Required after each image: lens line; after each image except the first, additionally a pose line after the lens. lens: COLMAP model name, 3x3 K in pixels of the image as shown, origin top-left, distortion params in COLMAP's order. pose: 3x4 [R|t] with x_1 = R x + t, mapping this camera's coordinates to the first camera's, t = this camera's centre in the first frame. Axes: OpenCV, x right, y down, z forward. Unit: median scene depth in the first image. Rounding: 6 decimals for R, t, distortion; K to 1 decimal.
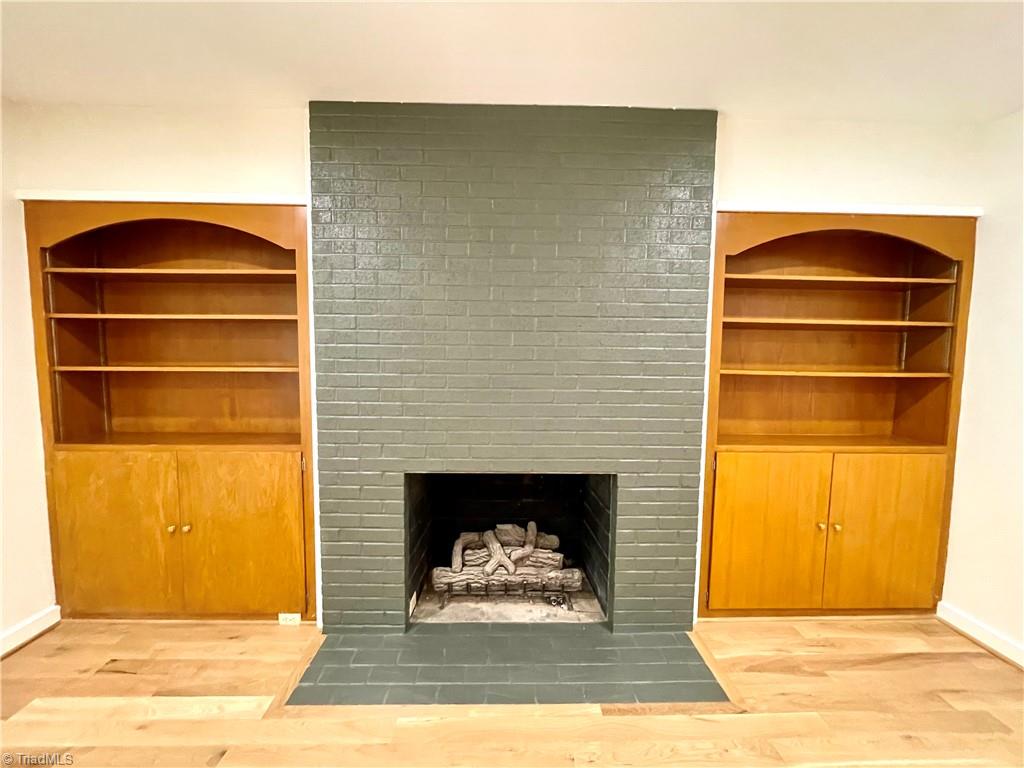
lens RADIAL K [[414.4, 0, 510.1], [0, 414.4, 388.3], [0, 0, 1]] dist [-0.004422, 0.000149]
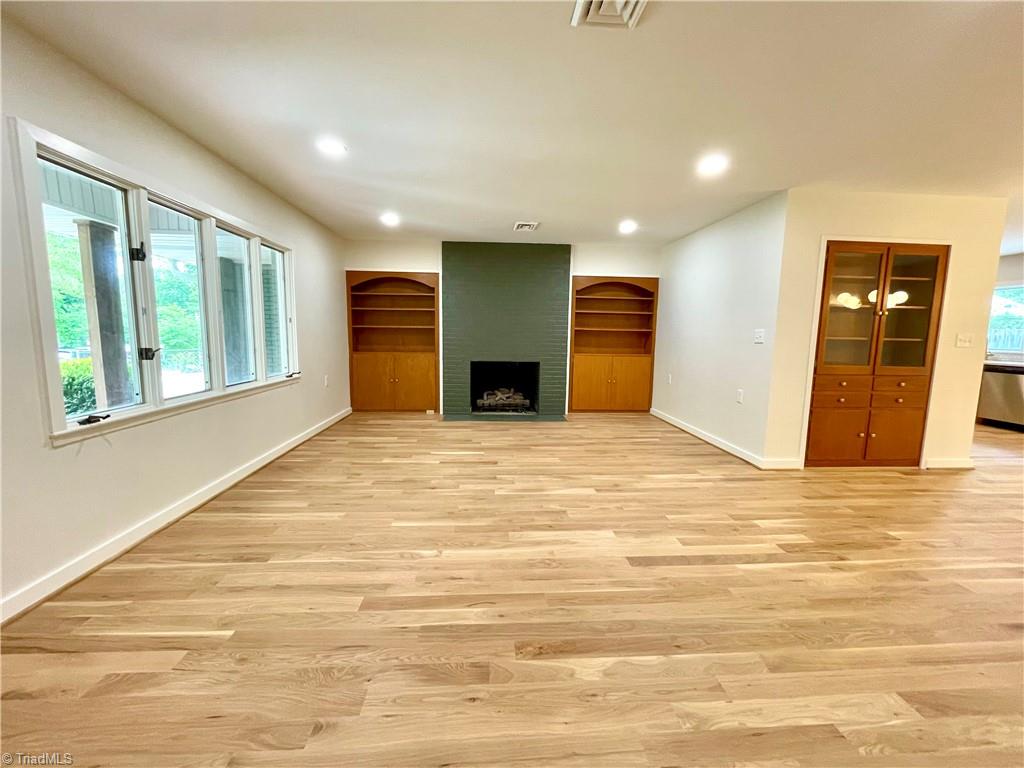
lens RADIAL K [[414.4, 0, 511.9], [0, 414.4, 382.3], [0, 0, 1]] dist [-0.004422, 0.000149]
pose [[0.999177, -0.000857, 0.040552, -0.070484], [-0.000950, 0.999008, 0.044525, 0.216155], [-0.040550, -0.044527, 0.998185, -2.016649]]
